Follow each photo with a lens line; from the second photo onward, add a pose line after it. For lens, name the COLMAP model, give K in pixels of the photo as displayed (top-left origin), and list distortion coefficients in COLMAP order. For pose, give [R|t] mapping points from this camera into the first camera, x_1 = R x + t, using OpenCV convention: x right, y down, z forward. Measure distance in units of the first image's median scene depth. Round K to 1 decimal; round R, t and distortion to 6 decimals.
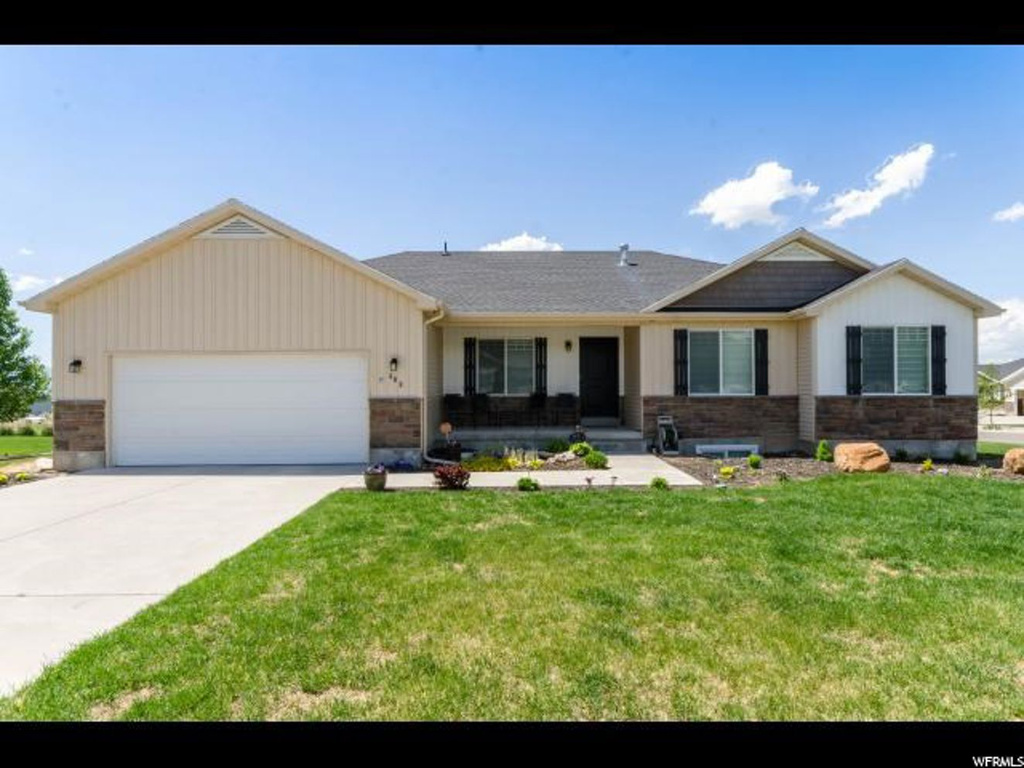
lens RADIAL K [[550.9, 0, 512.0], [0, 550.9, 384.0], [0, 0, 1]] dist [0.002135, -0.000359]
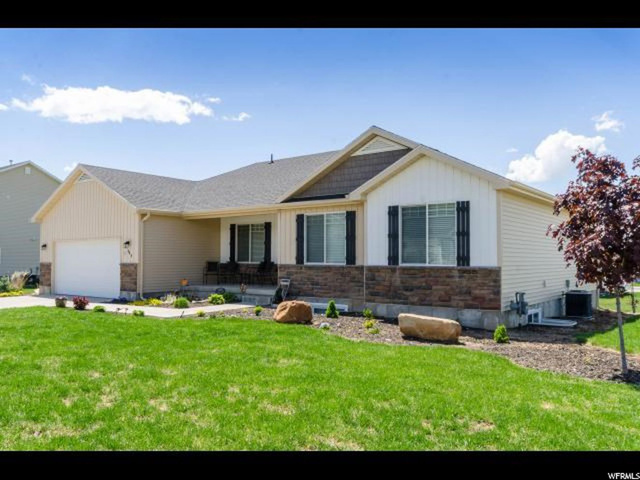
lens RADIAL K [[525.5, 0, 320.0], [0, 525.5, 240.0], [0, 0, 1]] dist [-0.005023, -0.004900]
pose [[0.789659, -0.016983, -0.613311, 1.173420], [0.000981, 0.999651, -0.026417, -0.003876], [0.613545, 0.020259, 0.789400, 0.030909]]
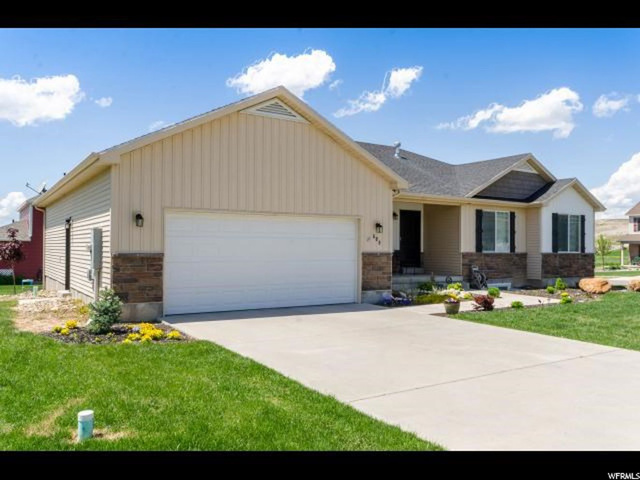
lens RADIAL K [[525.5, 0, 320.0], [0, 525.5, 240.0], [0, 0, 1]] dist [-0.005023, -0.004900]
pose [[0.843428, 0.018696, 0.536916, -0.906050], [-0.017680, 0.999819, -0.007041, 0.005291], [-0.536951, -0.003554, 0.843606, -0.008349]]
